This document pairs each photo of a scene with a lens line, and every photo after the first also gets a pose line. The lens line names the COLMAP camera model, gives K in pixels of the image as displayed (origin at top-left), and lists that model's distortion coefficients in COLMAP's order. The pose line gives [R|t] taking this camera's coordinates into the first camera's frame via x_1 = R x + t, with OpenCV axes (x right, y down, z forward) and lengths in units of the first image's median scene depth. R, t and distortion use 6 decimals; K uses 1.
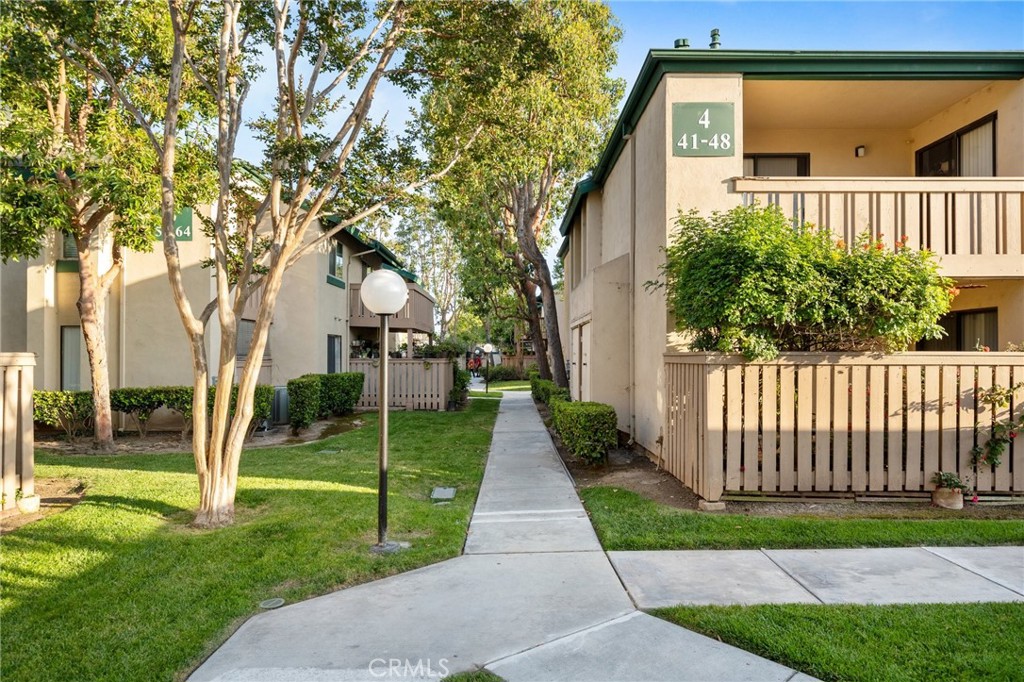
lens RADIAL K [[614.7, 0, 511.6], [0, 614.7, 347.2], [0, 0, 1]] dist [0.001965, -0.000716]
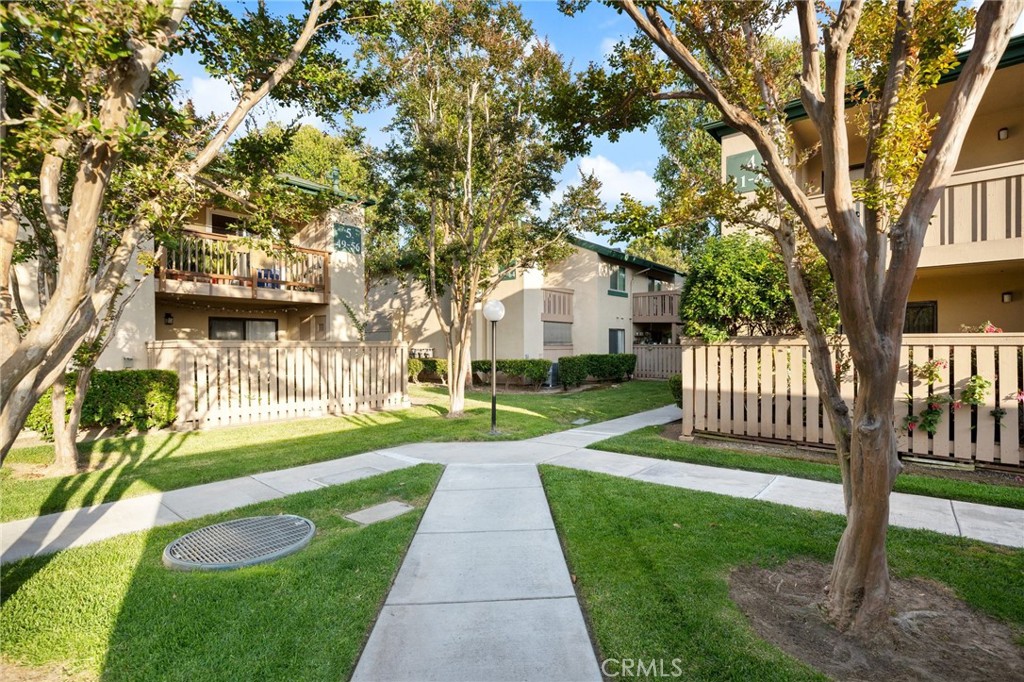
lens RADIAL K [[469.9, 0, 511.4], [0, 469.9, 343.1], [0, 0, 1]] dist [-0.002114, -0.000134]
pose [[0.771066, -0.007001, -0.636717, 0.737783], [0.015468, 0.999850, 0.007738, 0.006659], [0.636568, -0.015815, 0.771059, -0.166354]]
